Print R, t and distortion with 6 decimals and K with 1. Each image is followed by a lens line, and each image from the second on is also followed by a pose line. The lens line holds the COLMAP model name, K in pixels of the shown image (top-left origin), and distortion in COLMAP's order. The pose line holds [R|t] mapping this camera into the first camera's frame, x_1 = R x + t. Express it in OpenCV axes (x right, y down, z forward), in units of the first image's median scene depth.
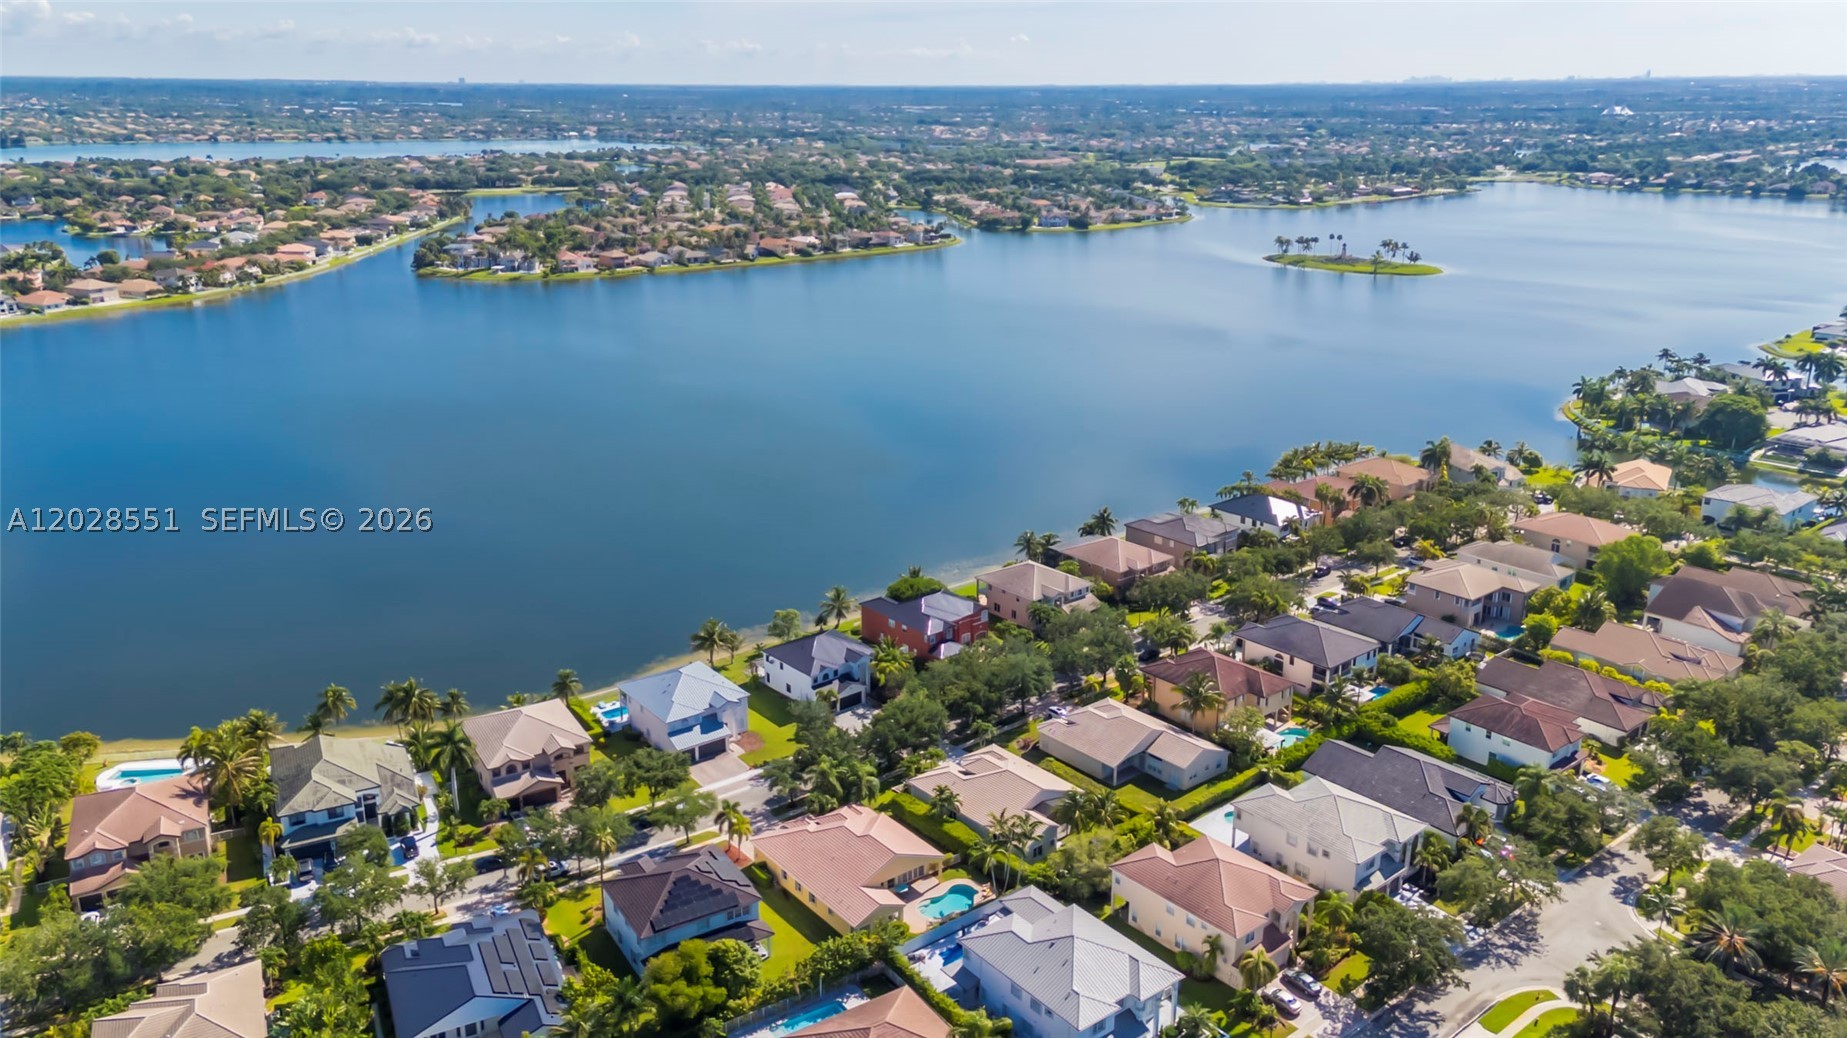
lens RADIAL K [[1382.7, 0, 921.7], [0, 1382.7, 546.9], [0, 0, 1]] dist [0.074516, 0.008870]
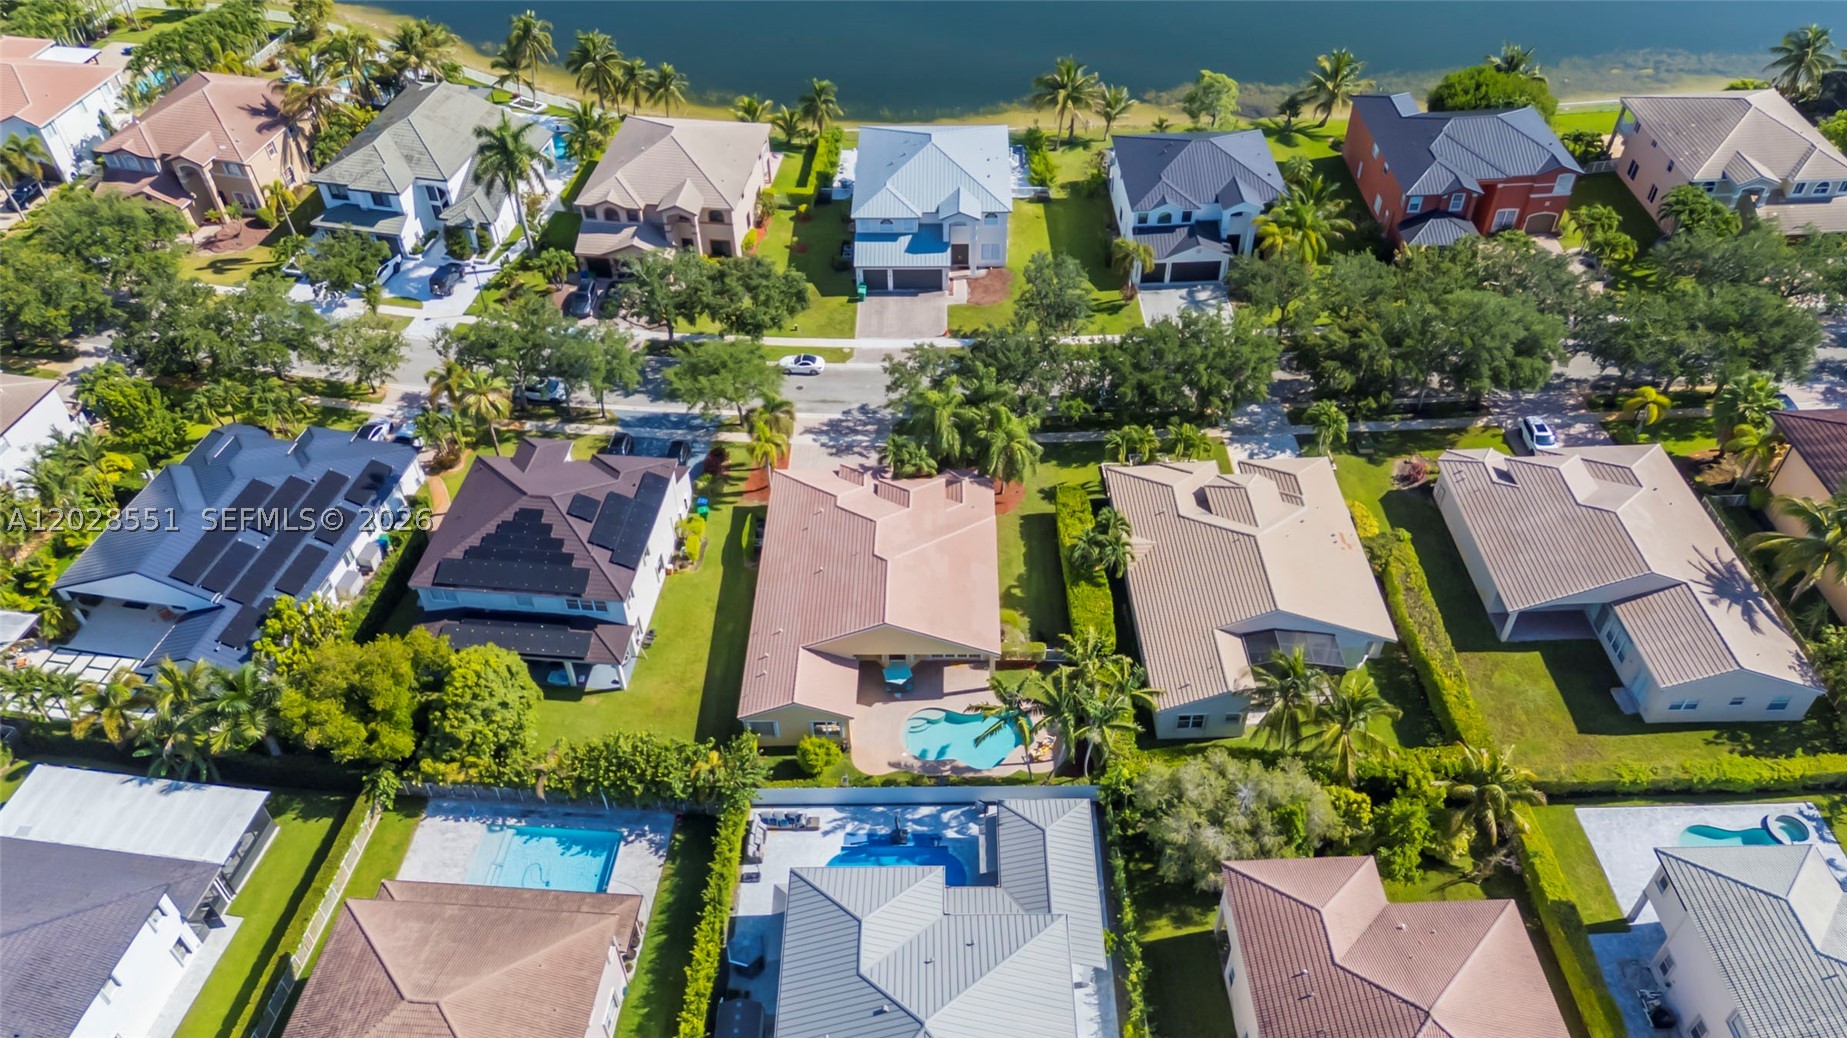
lens RADIAL K [[1382.7, 0, 922.4], [0, 1382.7, 511.7], [0, 0, 1]] dist [0.074516, 0.008870]
pose [[0.787478, 0.412728, -0.457749, 0.138498], [-0.187736, 0.868016, 0.459678, -0.038651], [0.587055, -0.276050, 0.761027, 0.395945]]
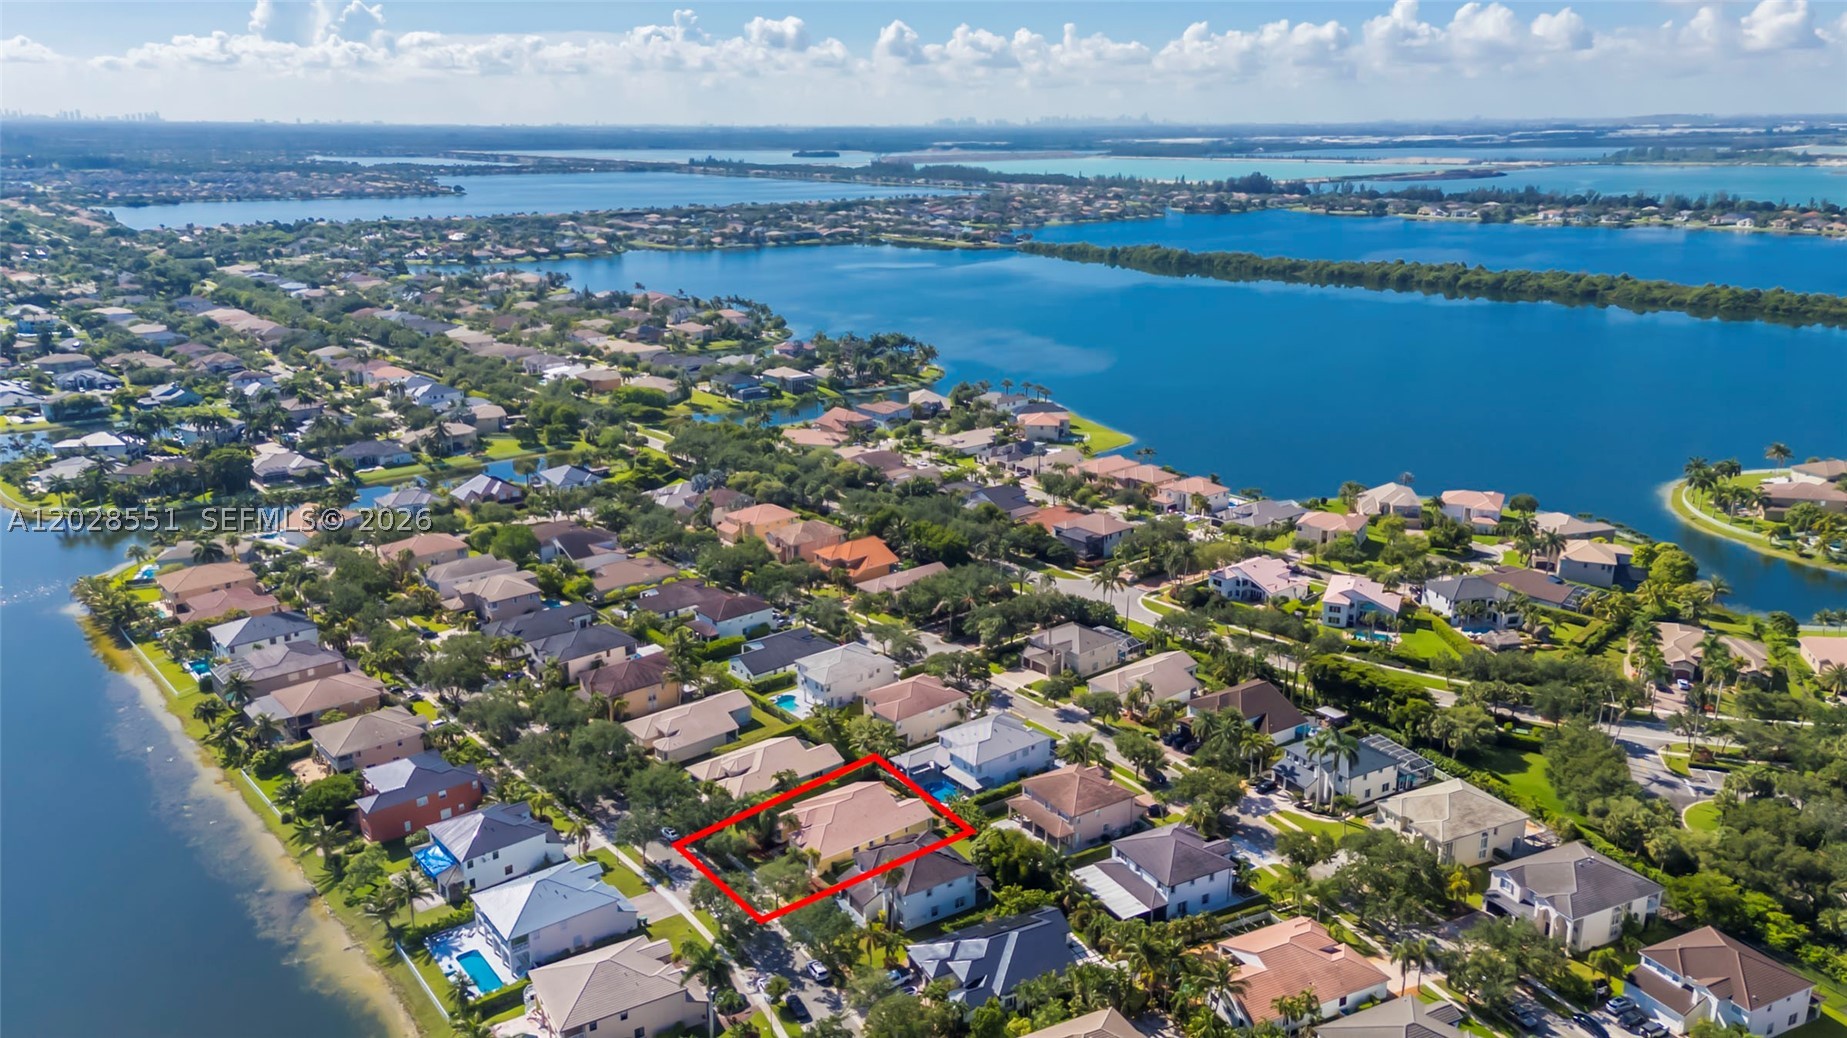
lens RADIAL K [[1382.7, 0, 926.8], [0, 1382.7, 523.7], [0, 0, 1]] dist [0.074516, 0.008870]
pose [[-0.013607, -0.283755, 0.958800, -0.848799], [0.320694, 0.906995, 0.272975, -0.256963], [-0.947085, 0.311196, 0.078657, 0.485483]]
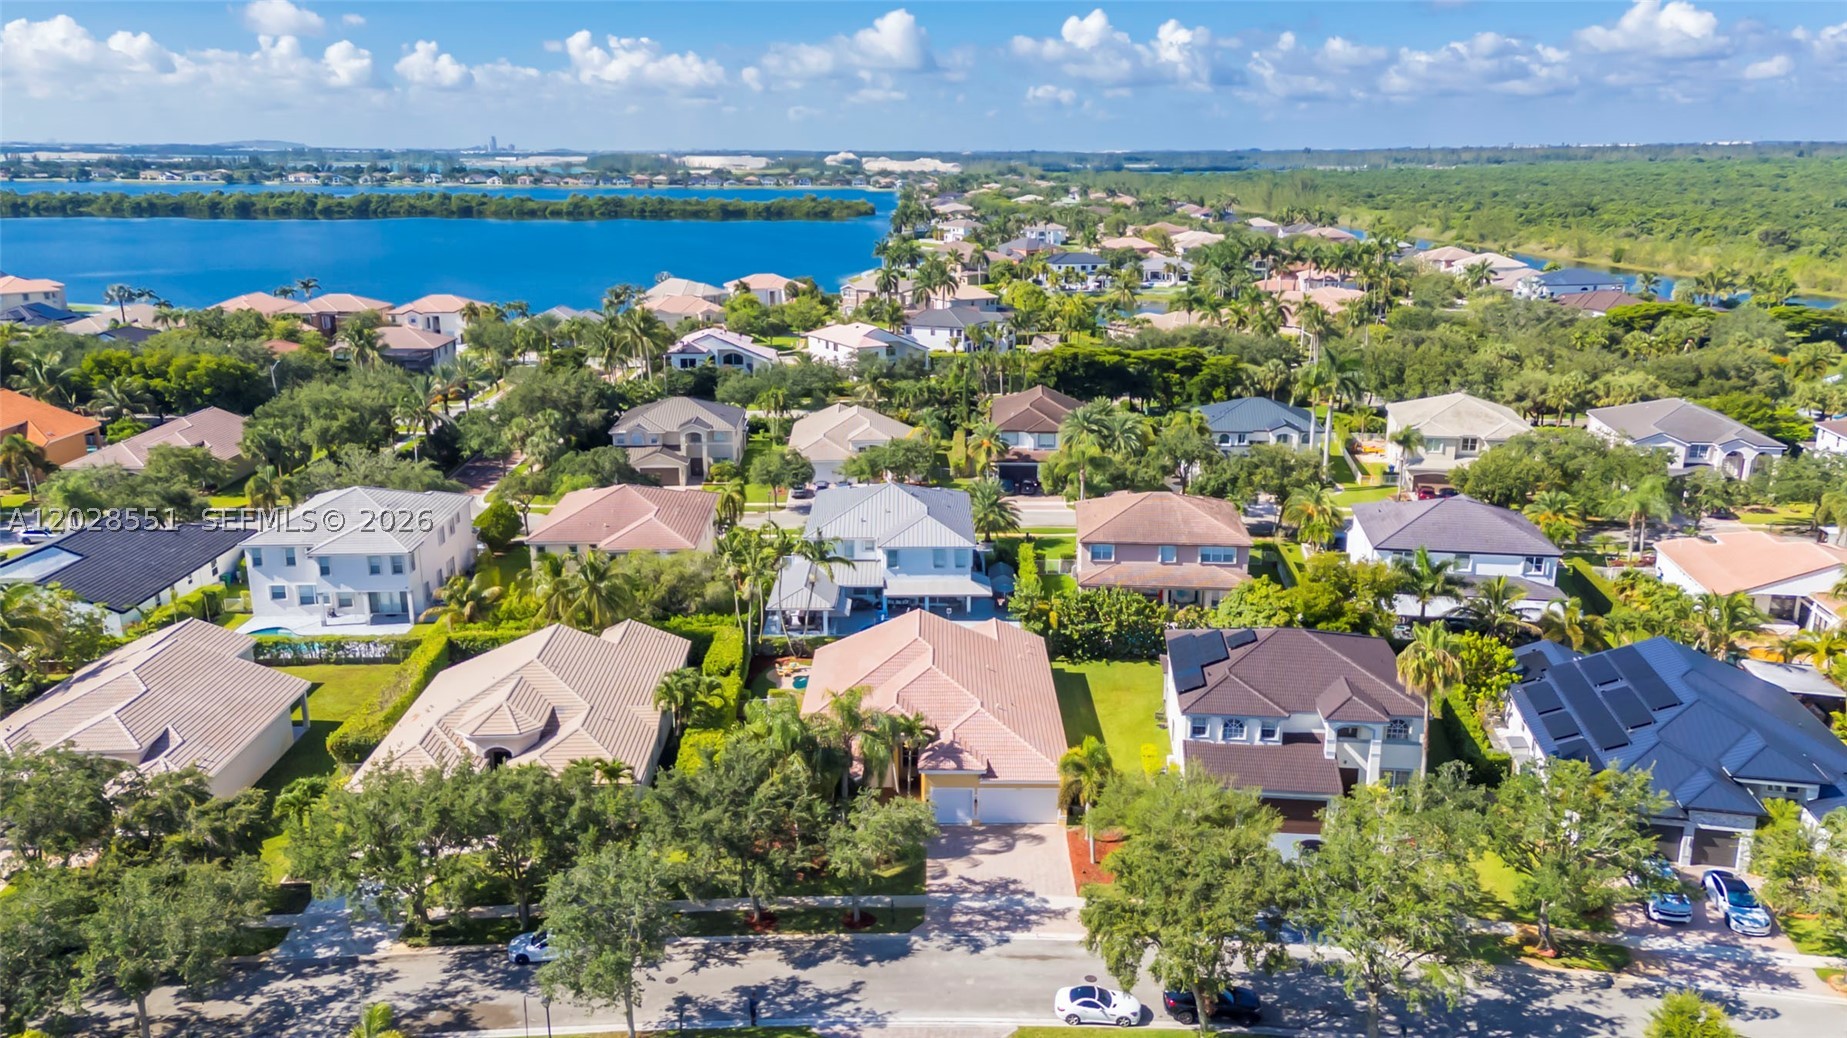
lens RADIAL K [[1382.7, 0, 921.8], [0, 1382.7, 513.7], [0, 0, 1]] dist [0.074516, 0.008870]
pose [[-0.793984, -0.146079, 0.590127, -0.228312], [0.203640, 0.850718, 0.484572, -0.060698], [-0.572817, 0.504916, -0.645709, 0.865773]]
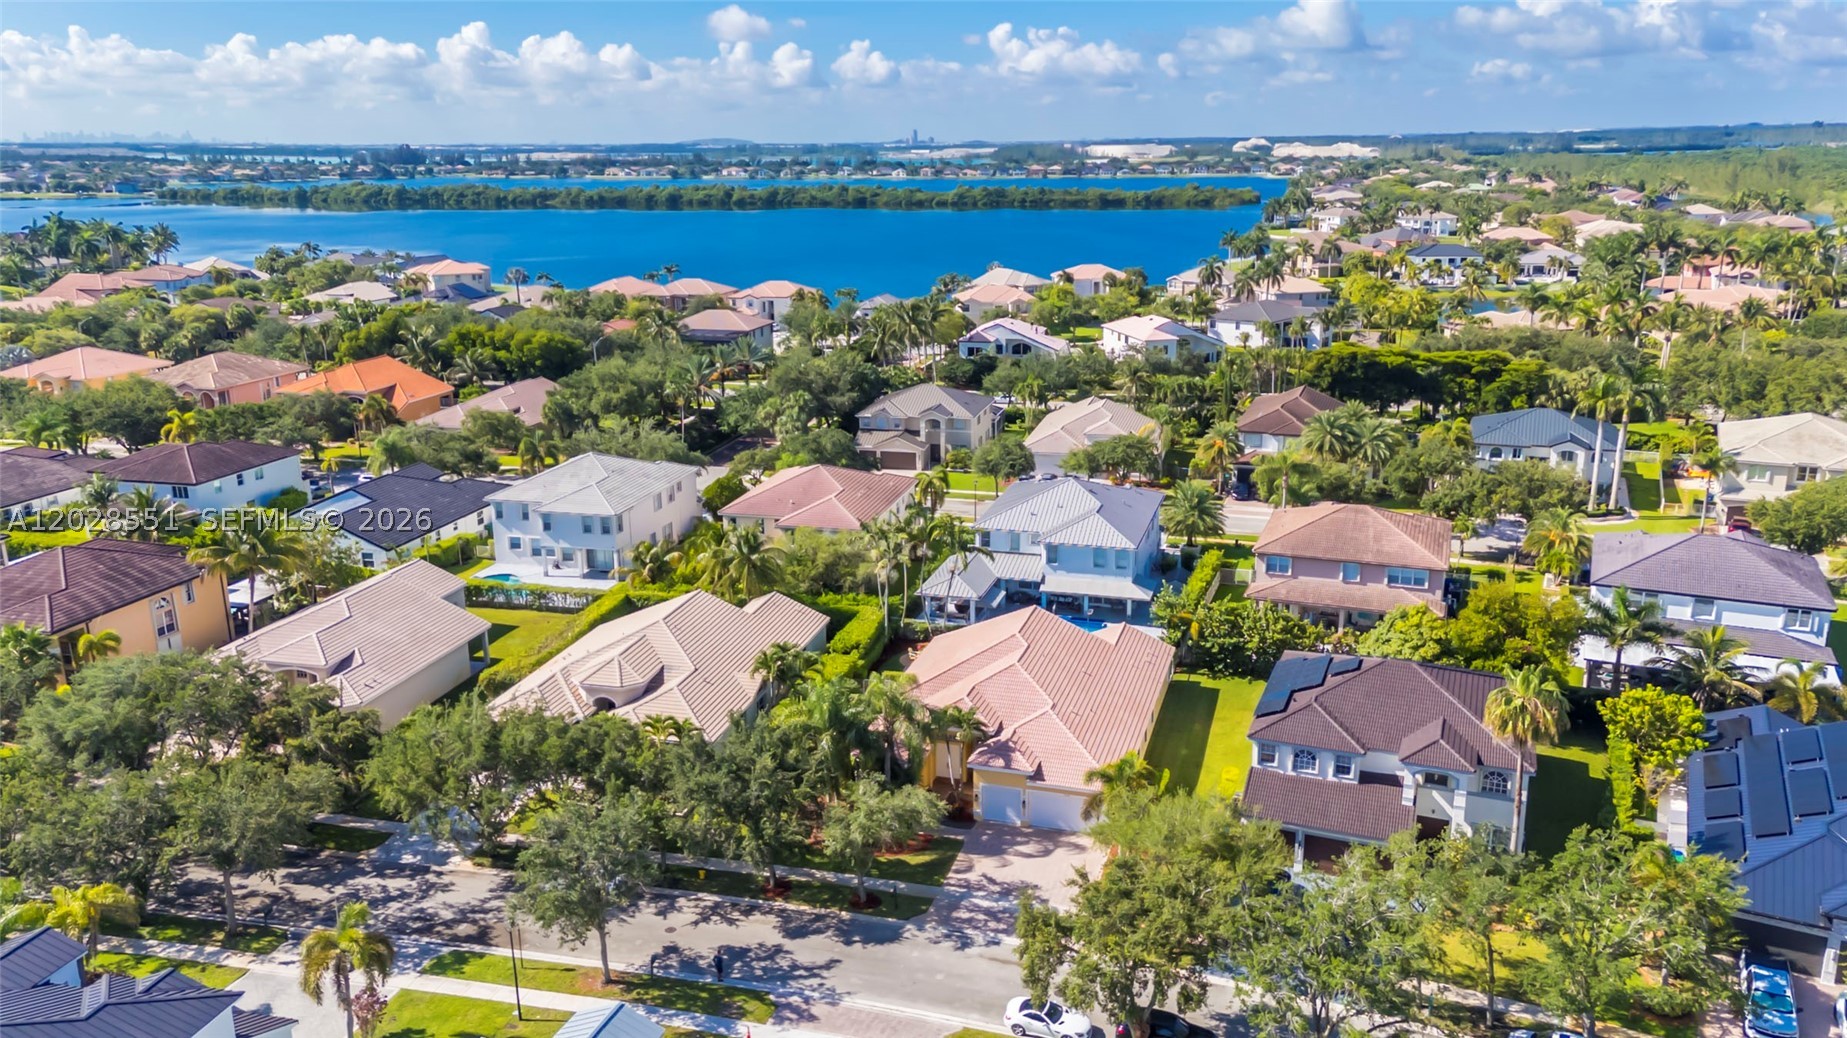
lens RADIAL K [[1382.7, 0, 910.7], [0, 1382.7, 526.9], [0, 0, 1]] dist [0.074516, 0.008870]
pose [[-0.584890, -0.204646, 0.784871, -0.277126], [0.275889, 0.859759, 0.429766, -0.044276], [-0.762751, 0.467904, -0.446405, 0.818857]]
